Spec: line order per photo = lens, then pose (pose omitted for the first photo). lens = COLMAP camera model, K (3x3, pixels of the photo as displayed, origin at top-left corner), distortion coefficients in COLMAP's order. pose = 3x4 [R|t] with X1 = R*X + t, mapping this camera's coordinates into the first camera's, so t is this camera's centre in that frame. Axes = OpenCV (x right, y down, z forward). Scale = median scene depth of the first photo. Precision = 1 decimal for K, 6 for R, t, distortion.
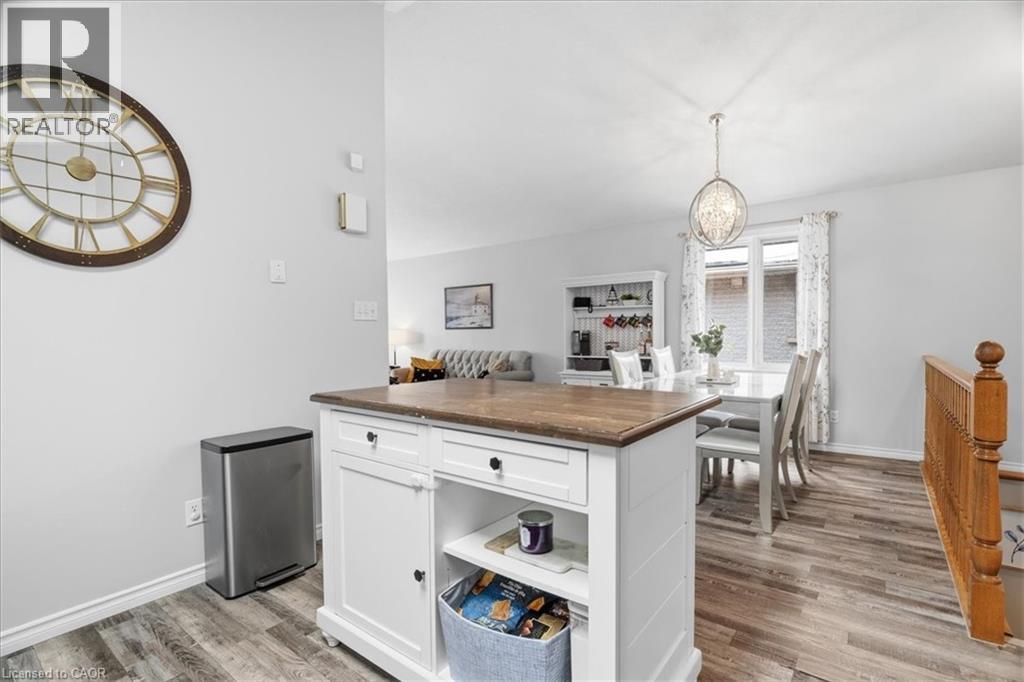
lens RADIAL K [[485.7, 0, 515.1], [0, 485.7, 345.4], [0, 0, 1]] dist [-0.010982, 0.001853]
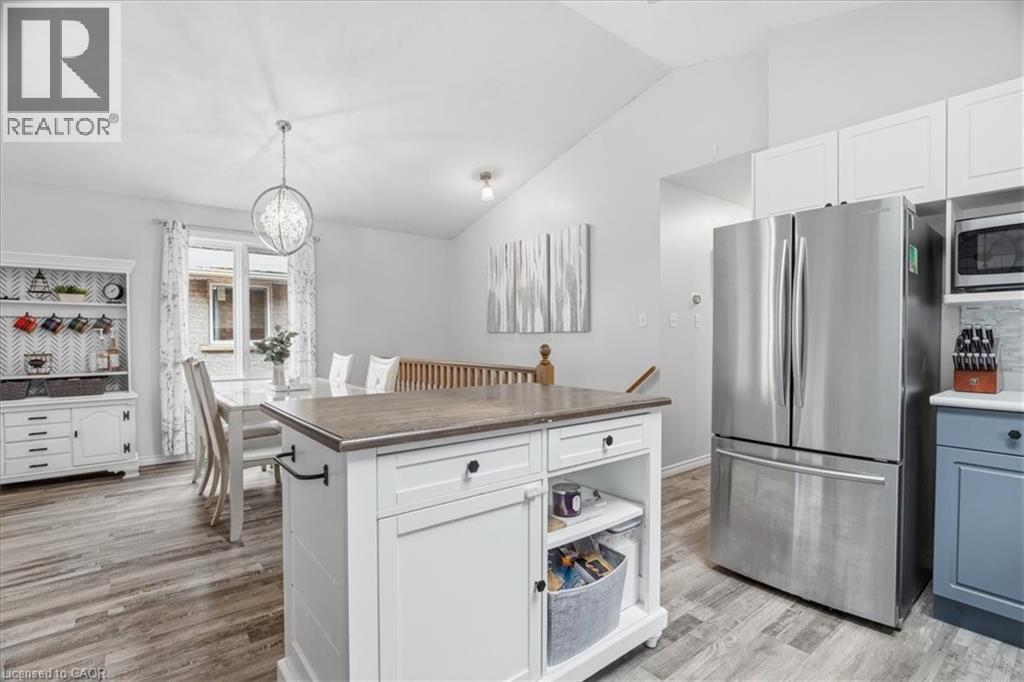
lens RADIAL K [[485.7, 0, 513.9], [0, 485.7, 343.6], [0, 0, 1]] dist [-0.010982, 0.001853]
pose [[0.246251, -0.004657, 0.969195, -0.934252], [0.025466, 0.999674, -0.001667, -0.011466], [-0.968871, 0.025092, 0.246289, 0.643153]]
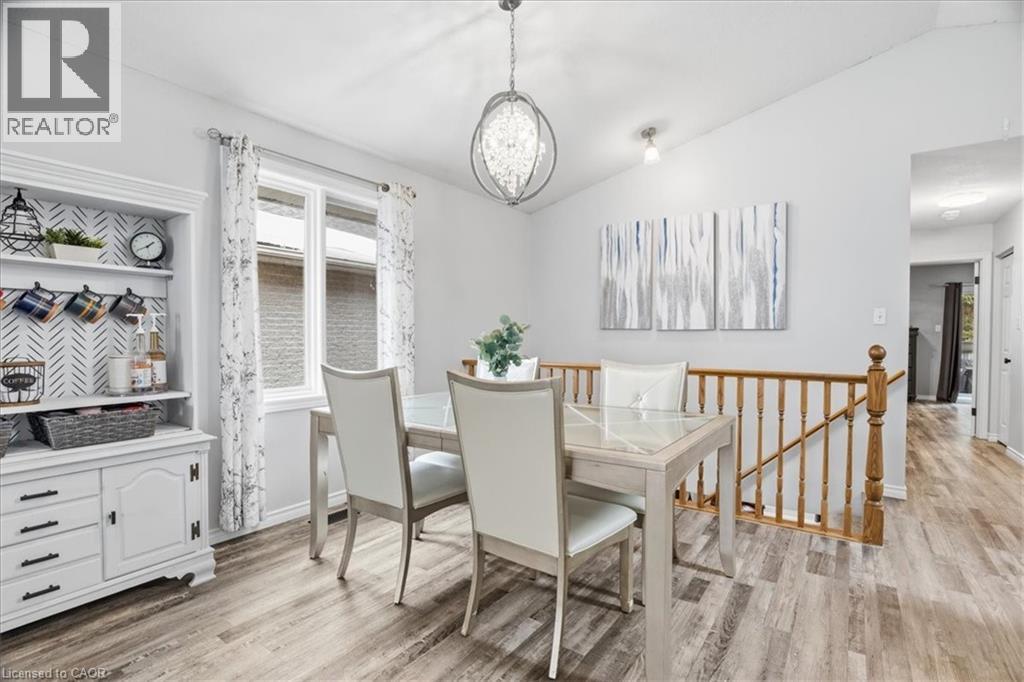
lens RADIAL K [[485.7, 0, 516.7], [0, 485.7, 344.3], [0, 0, 1]] dist [-0.010982, 0.001853]
pose [[-0.041254, -0.009895, 0.999100, -0.468512], [0.021174, 0.999718, 0.010775, -0.051569], [-0.998924, 0.021600, -0.041033, 2.198779]]
